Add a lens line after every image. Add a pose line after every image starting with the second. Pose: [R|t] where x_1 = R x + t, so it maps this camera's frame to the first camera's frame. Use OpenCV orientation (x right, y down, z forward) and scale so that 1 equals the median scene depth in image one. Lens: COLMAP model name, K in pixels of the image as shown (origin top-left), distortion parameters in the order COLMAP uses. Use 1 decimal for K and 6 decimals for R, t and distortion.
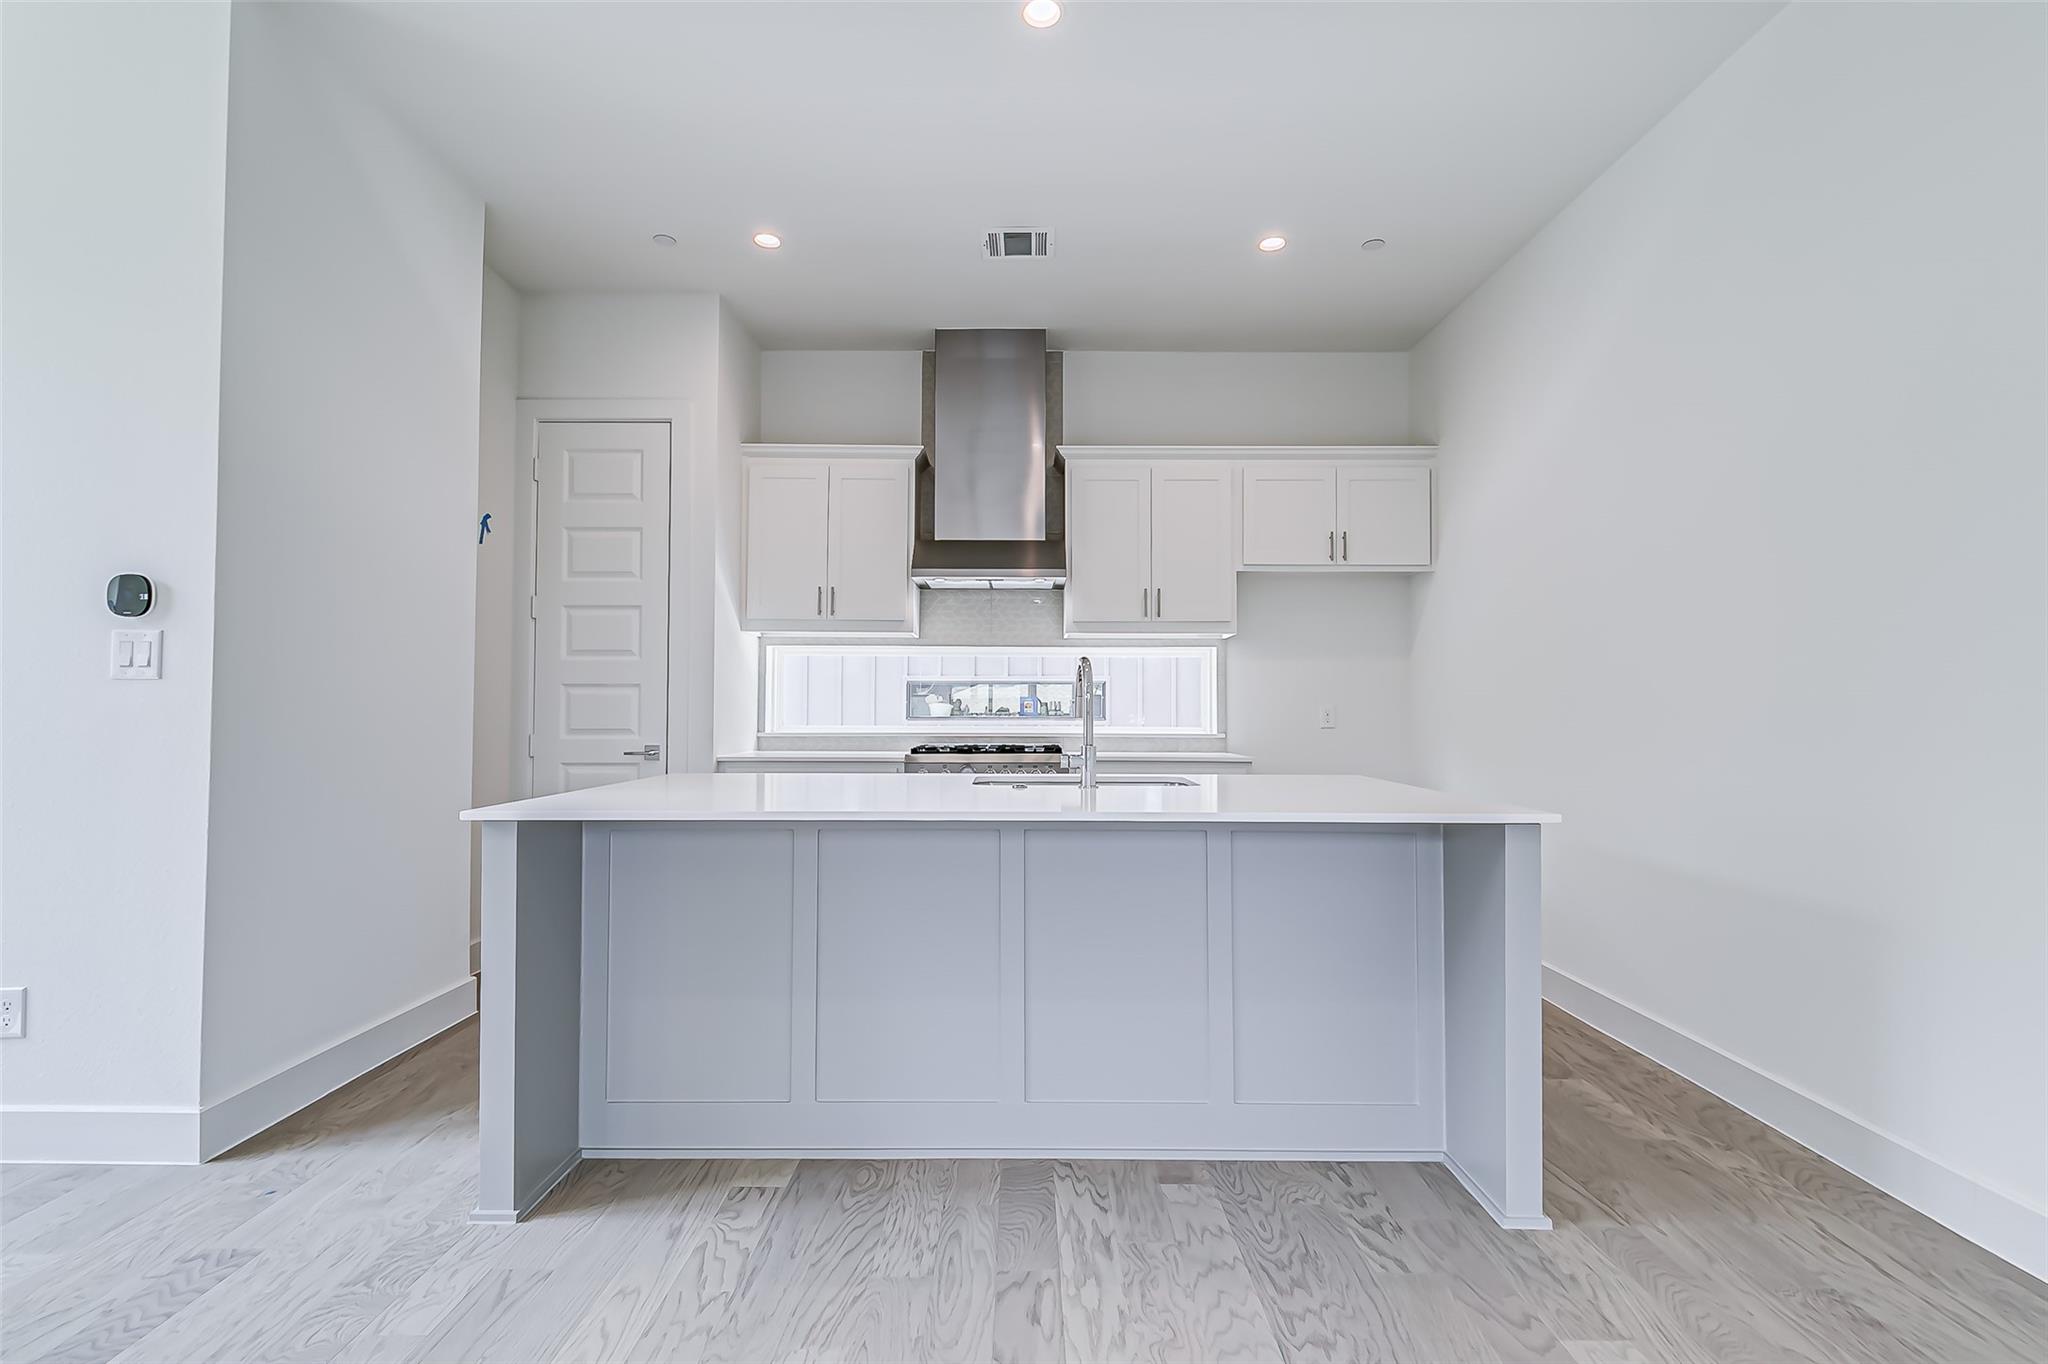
lens RADIAL K [[926.5, 0, 1014.7], [0, 926.5, 687.9], [0, 0, 1]] dist [0.010213, -0.002401]
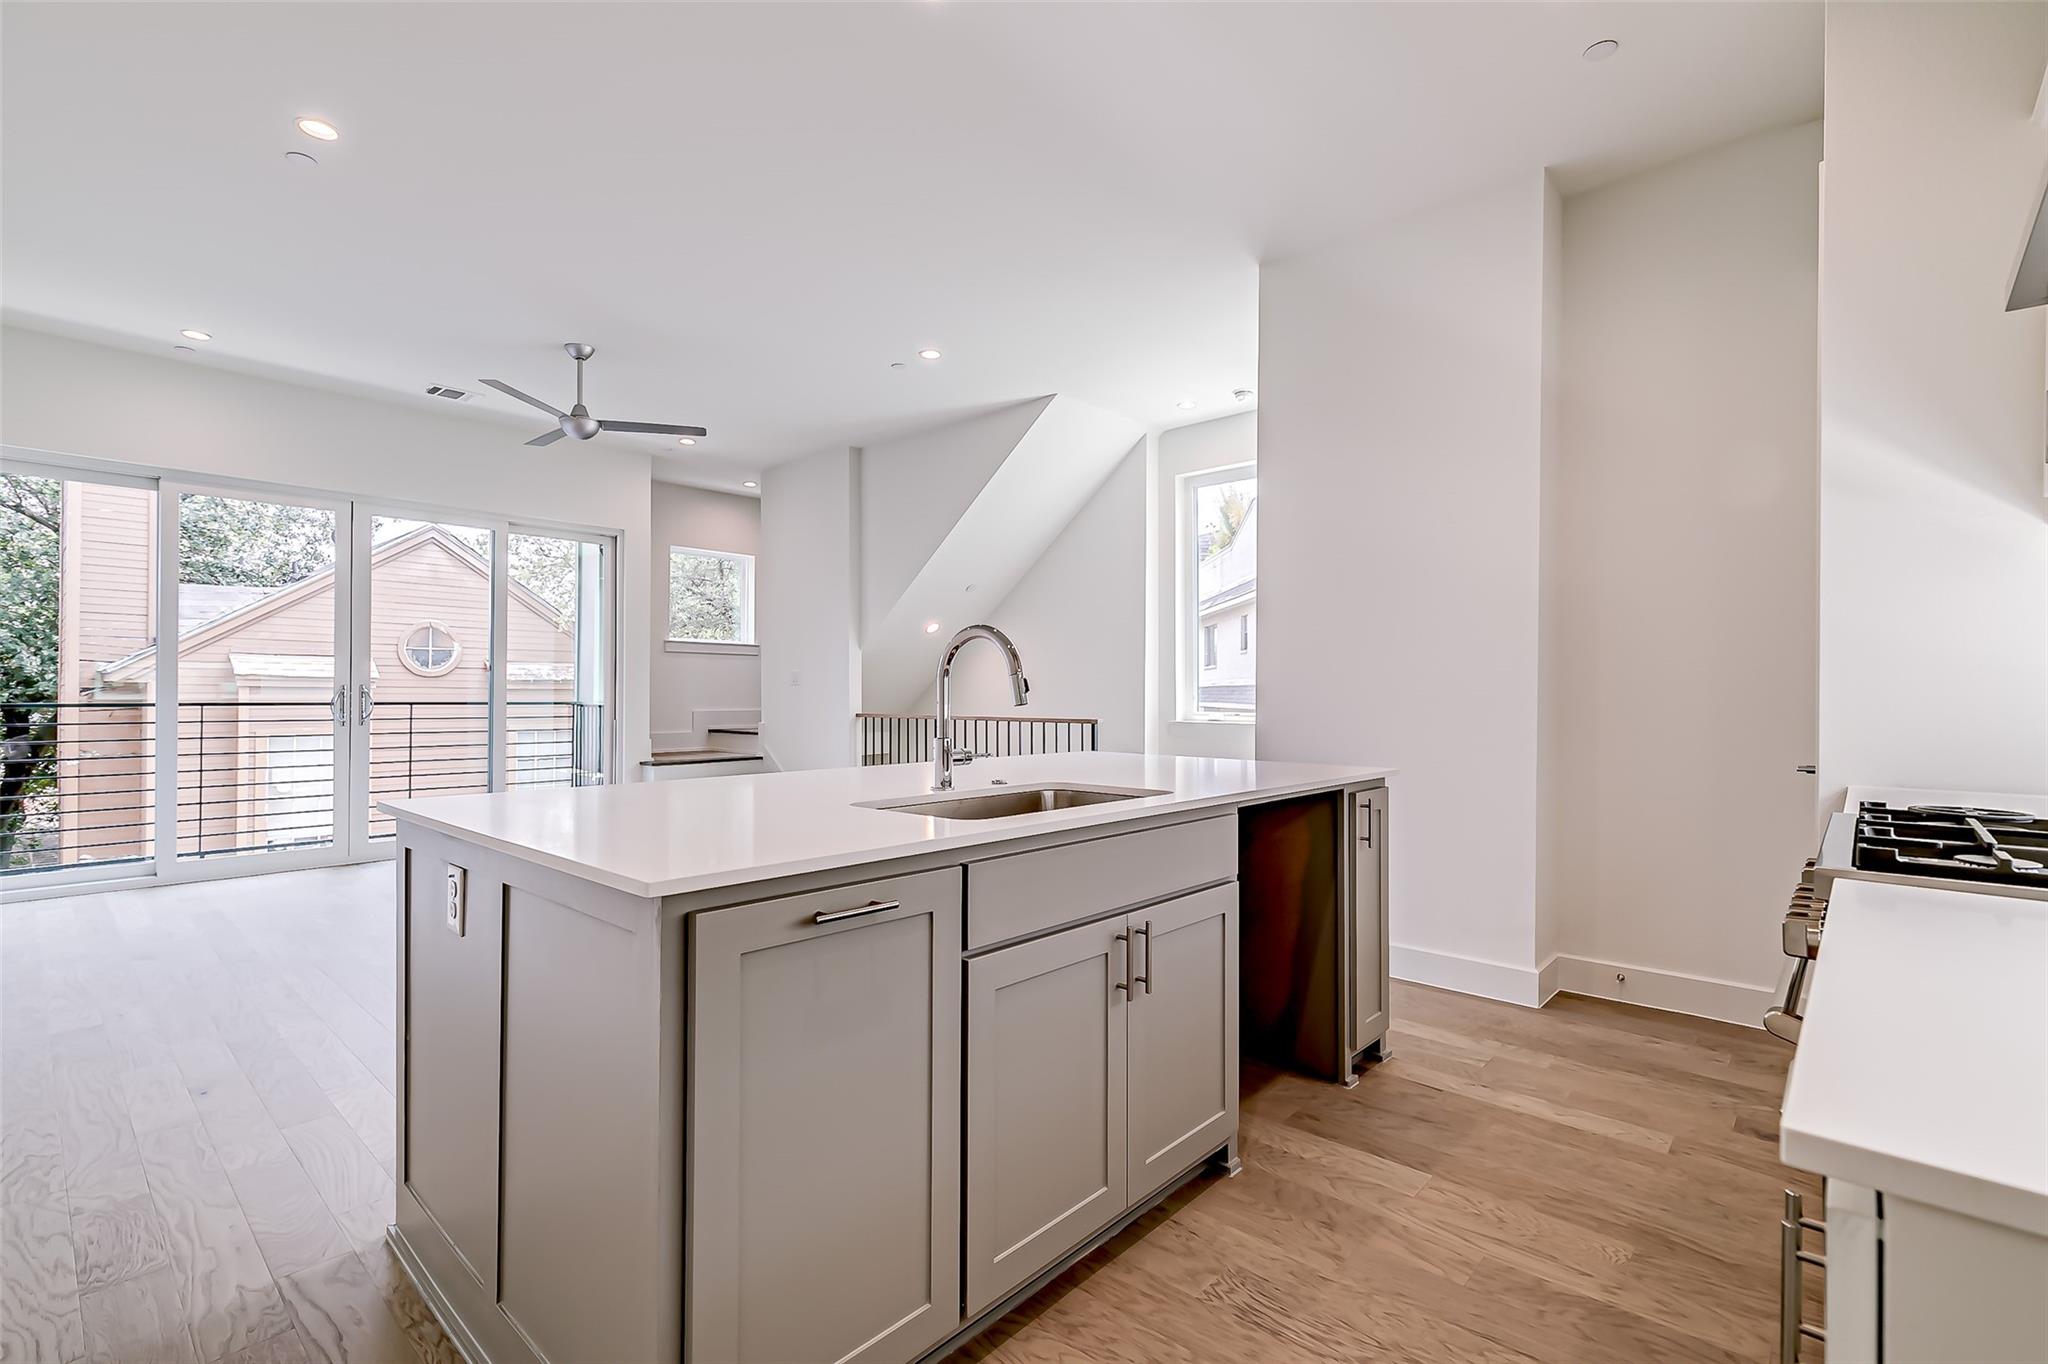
lens RADIAL K [[926.5, 0, 1027.4], [0, 926.5, 681.6], [0, 0, 1]] dist [0.010213, -0.002401]
pose [[-0.667918, -0.014872, -0.744086, 0.398724], [0.012538, 0.999434, -0.031230, 0.024006], [0.744129, -0.030189, -0.667353, 0.997430]]
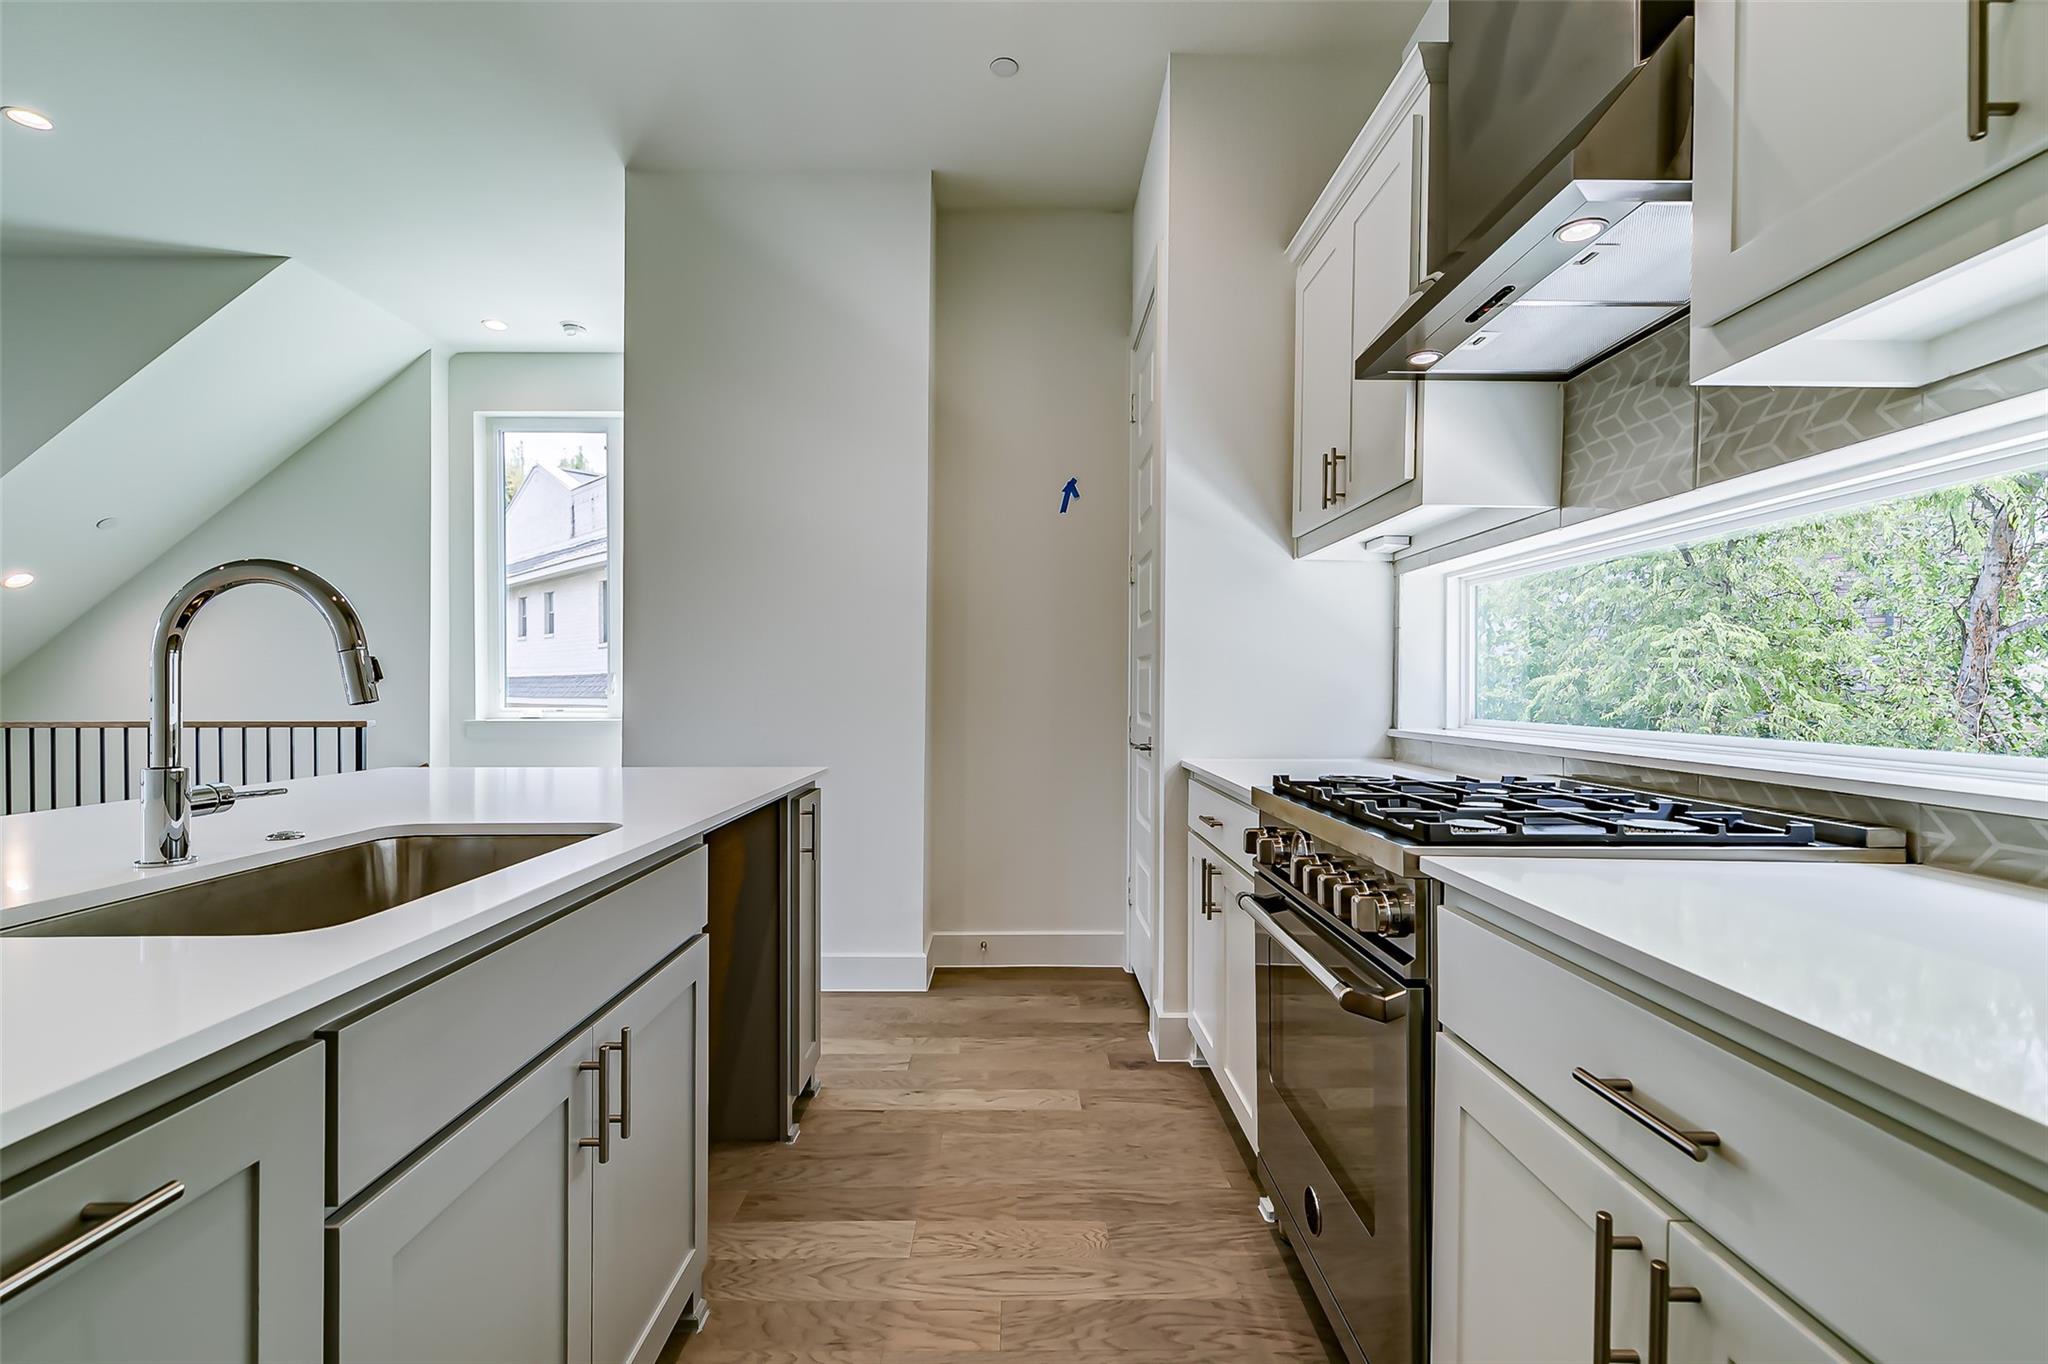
lens RADIAL K [[926.5, 0, 1038.5], [0, 926.5, 687.0], [0, 0, 1]] dist [0.010213, -0.002401]
pose [[0.012306, -0.004341, -0.999915, 0.330283], [0.021802, 0.999754, -0.004072, 0.022436], [0.999687, -0.021750, 0.012397, 0.882133]]
